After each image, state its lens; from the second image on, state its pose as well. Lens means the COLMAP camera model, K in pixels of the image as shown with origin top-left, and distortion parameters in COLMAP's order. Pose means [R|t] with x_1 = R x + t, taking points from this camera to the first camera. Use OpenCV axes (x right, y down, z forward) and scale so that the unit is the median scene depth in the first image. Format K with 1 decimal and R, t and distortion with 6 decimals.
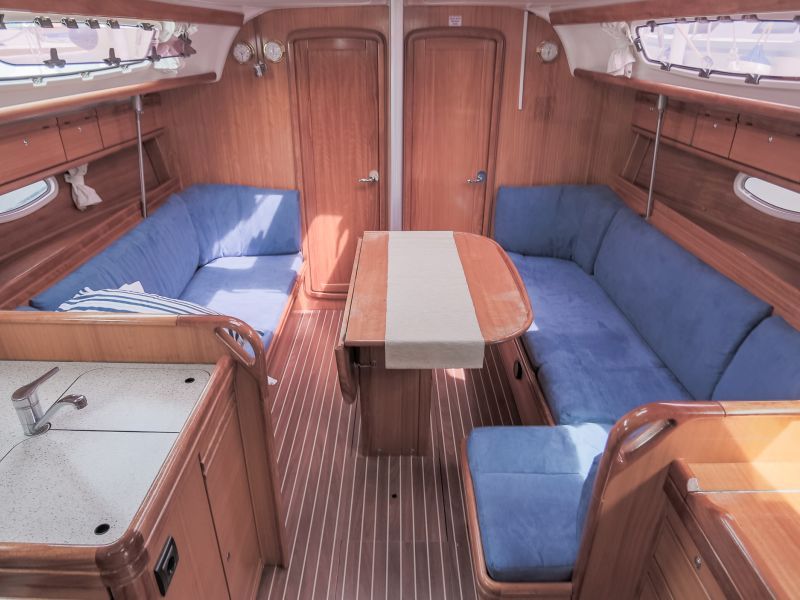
lens RADIAL K [[523.3, 0, 400.0], [0, 523.3, 300.0], [0, 0, 1]] dist [-0.039226, 0.005725]
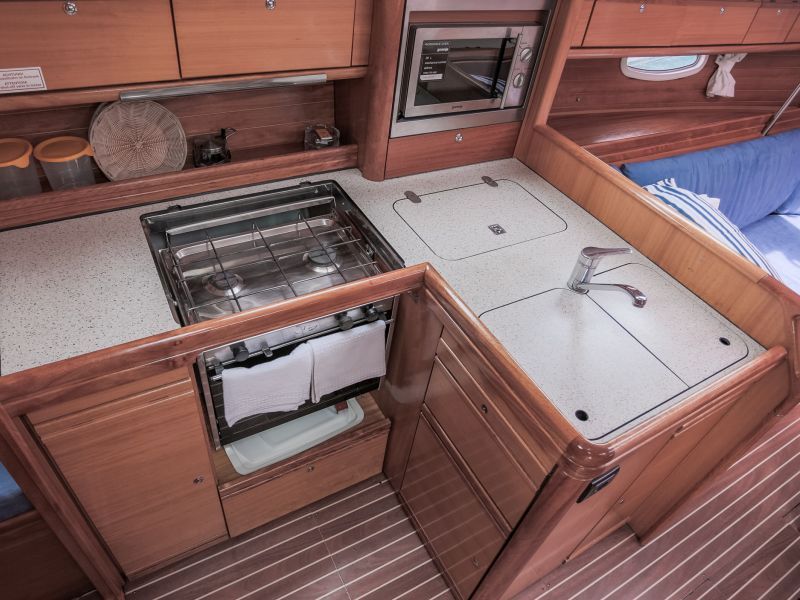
lens RADIAL K [[523.3, 0, 400.0], [0, 523.3, 300.0], [0, 0, 1]] dist [-0.039226, 0.005725]
pose [[0.494826, 0.621290, -0.607574, -0.131173], [-0.486144, 0.777440, 0.399062, 0.013285], [0.720286, 0.097902, 0.686734, 0.000279]]
